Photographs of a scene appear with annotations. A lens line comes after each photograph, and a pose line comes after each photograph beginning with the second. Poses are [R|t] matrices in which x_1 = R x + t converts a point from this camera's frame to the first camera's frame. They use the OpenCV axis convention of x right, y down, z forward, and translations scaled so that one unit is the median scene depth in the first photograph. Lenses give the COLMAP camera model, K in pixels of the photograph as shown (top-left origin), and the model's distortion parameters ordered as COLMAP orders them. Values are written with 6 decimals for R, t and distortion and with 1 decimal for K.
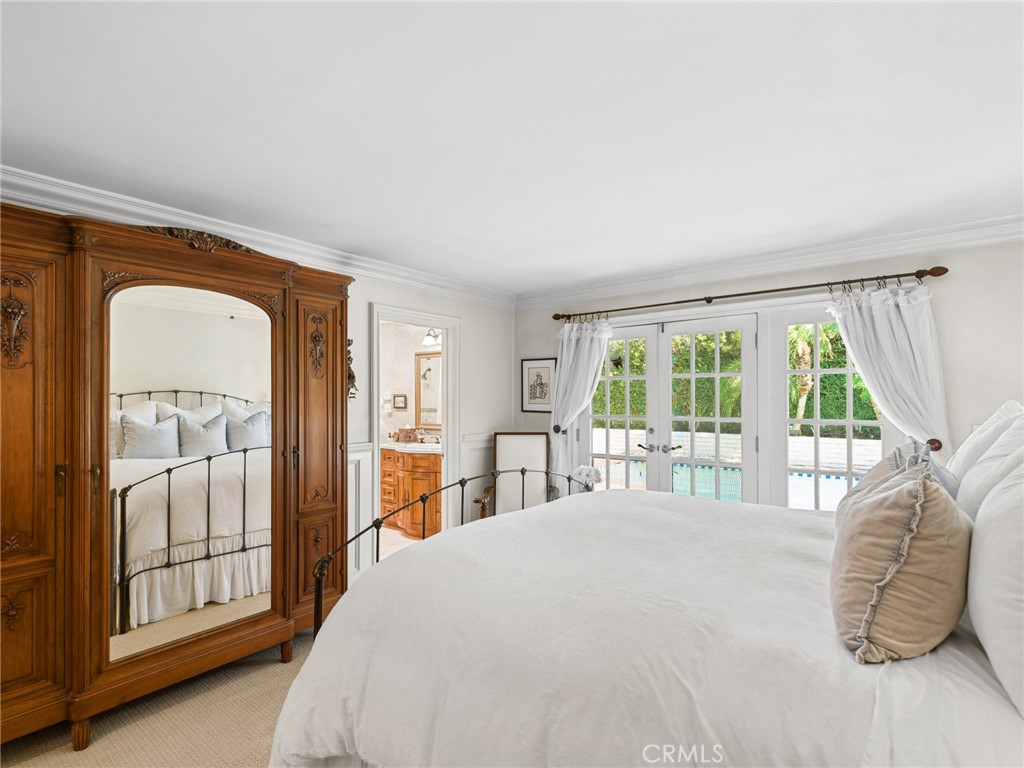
lens RADIAL K [[506.8, 0, 511.1], [0, 506.8, 391.7], [0, 0, 1]] dist [-0.001360, -0.001479]
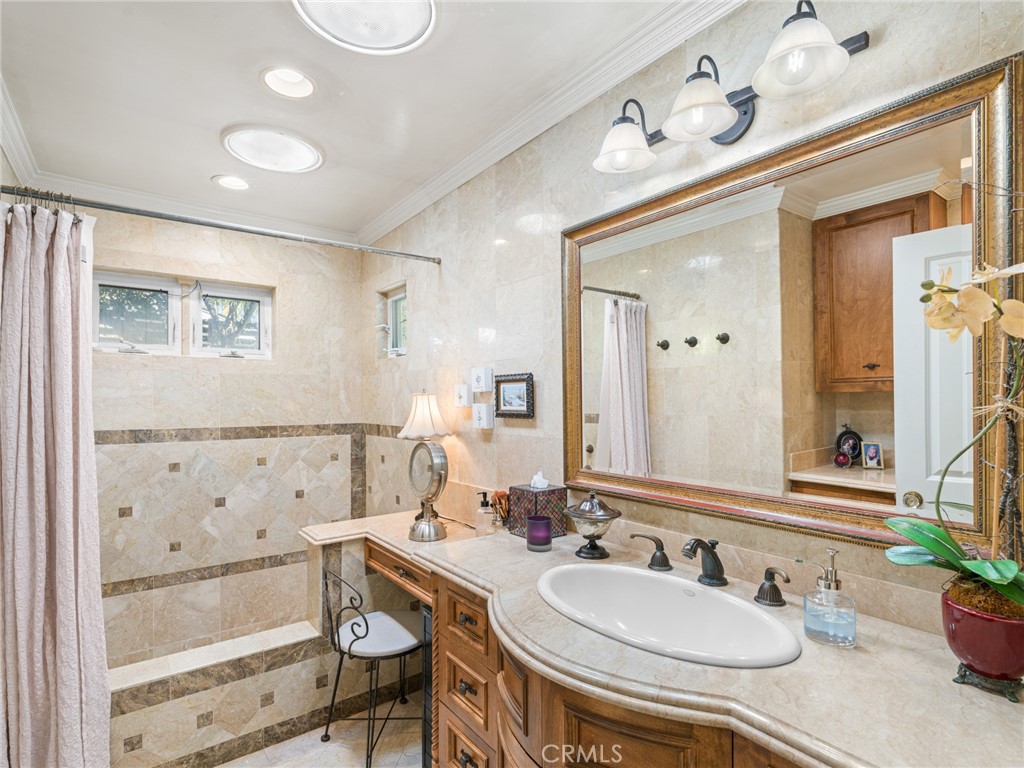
lens RADIAL K [[506.8, 0, 512.3], [0, 506.8, 393.6], [0, 0, 1]] dist [-0.001360, -0.001479]
pose [[0.972189, -0.004079, -0.234162, -0.074714], [0.004829, 0.999985, 0.002629, 0.008681], [0.234147, -0.003686, 0.972194, 0.354248]]
